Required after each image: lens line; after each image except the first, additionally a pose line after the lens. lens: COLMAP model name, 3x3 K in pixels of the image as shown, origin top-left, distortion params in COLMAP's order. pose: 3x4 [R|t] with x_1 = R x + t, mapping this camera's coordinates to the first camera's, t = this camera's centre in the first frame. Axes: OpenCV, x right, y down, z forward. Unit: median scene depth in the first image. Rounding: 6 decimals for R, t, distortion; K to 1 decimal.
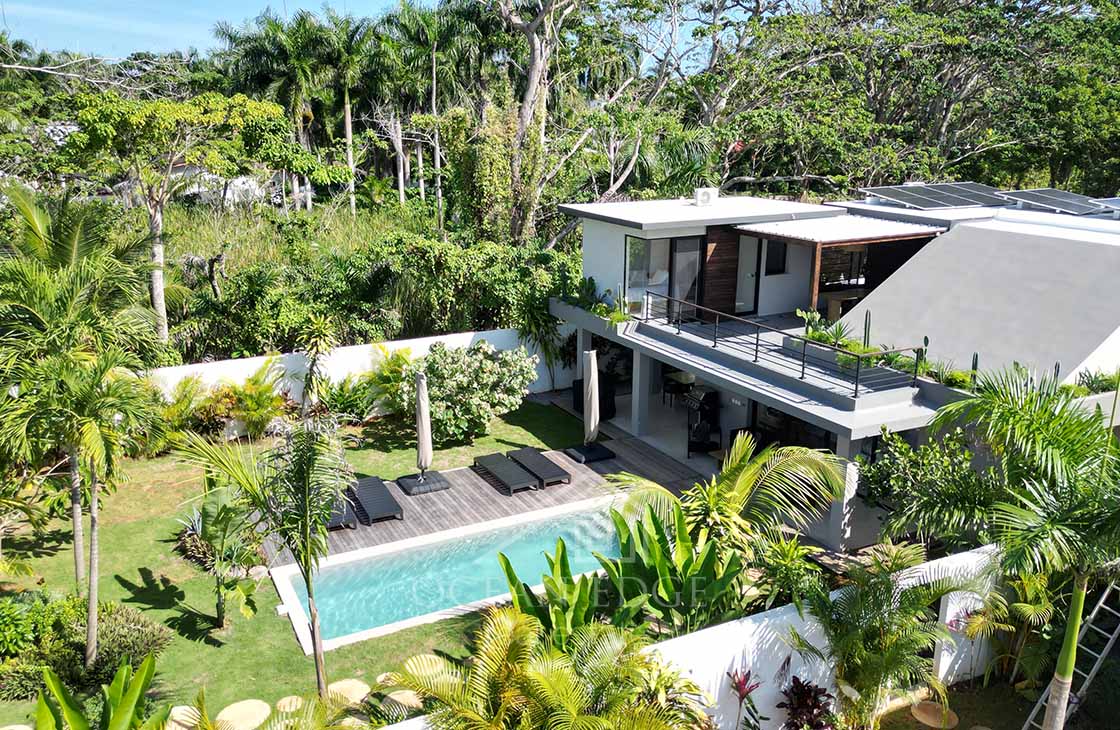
lens RADIAL K [[904.6, 0, 559.9], [0, 904.6, 373.9], [0, 0, 1]] dist [0.088954, -0.108090]
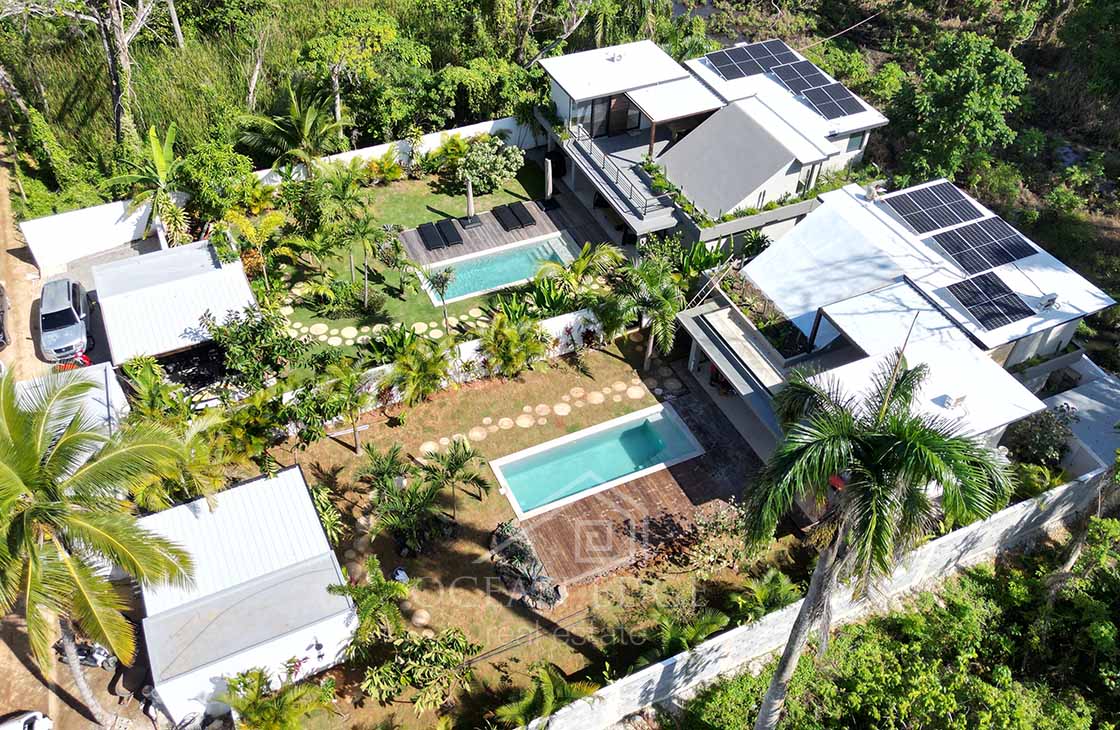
lens RADIAL K [[904.6, 0, 559.9], [0, 904.6, 373.9], [0, 0, 1]] dist [0.088954, -0.108090]
pose [[0.998668, 0.048309, -0.018124, 0.133672], [-0.033706, 0.876779, 0.479711, -0.654559], [0.039065, -0.478461, 0.877239, -1.176285]]
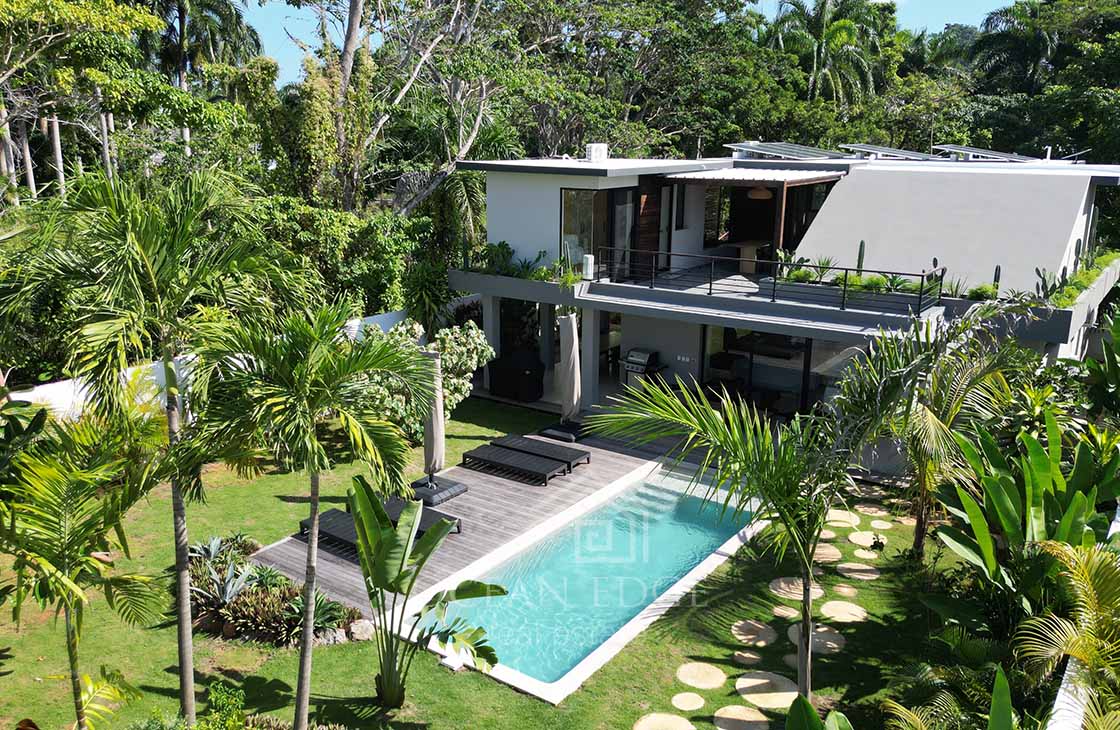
lens RADIAL K [[904.6, 0, 559.9], [0, 904.6, 373.9], [0, 0, 1]] dist [0.088954, -0.108090]
pose [[0.886668, -0.114453, 0.448018, -0.412470], [0.123176, 0.992337, 0.009731, 0.024895], [-0.445698, 0.046557, 0.893972, 0.233174]]
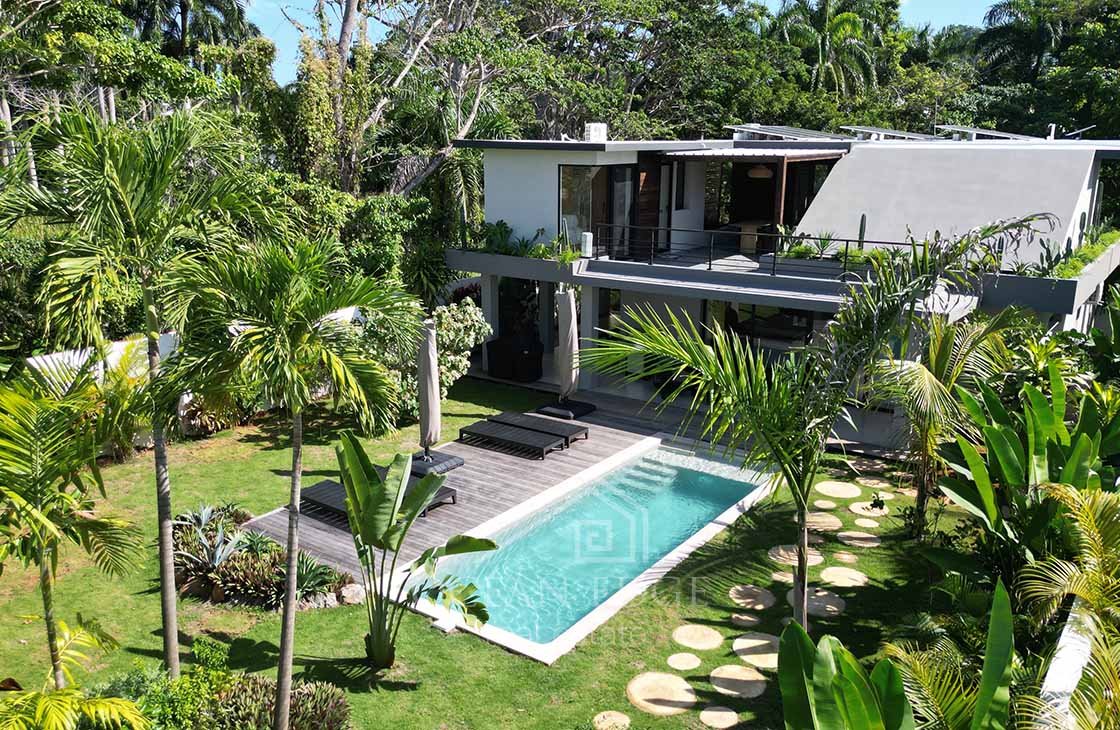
lens RADIAL K [[904.6, 0, 559.9], [0, 904.6, 373.9], [0, 0, 1]] dist [0.088954, -0.108090]
pose [[0.888664, -0.114740, 0.443972, -0.404867], [0.125512, 0.992079, 0.005166, 0.054300], [-0.441048, 0.051133, 0.896026, 0.240884]]
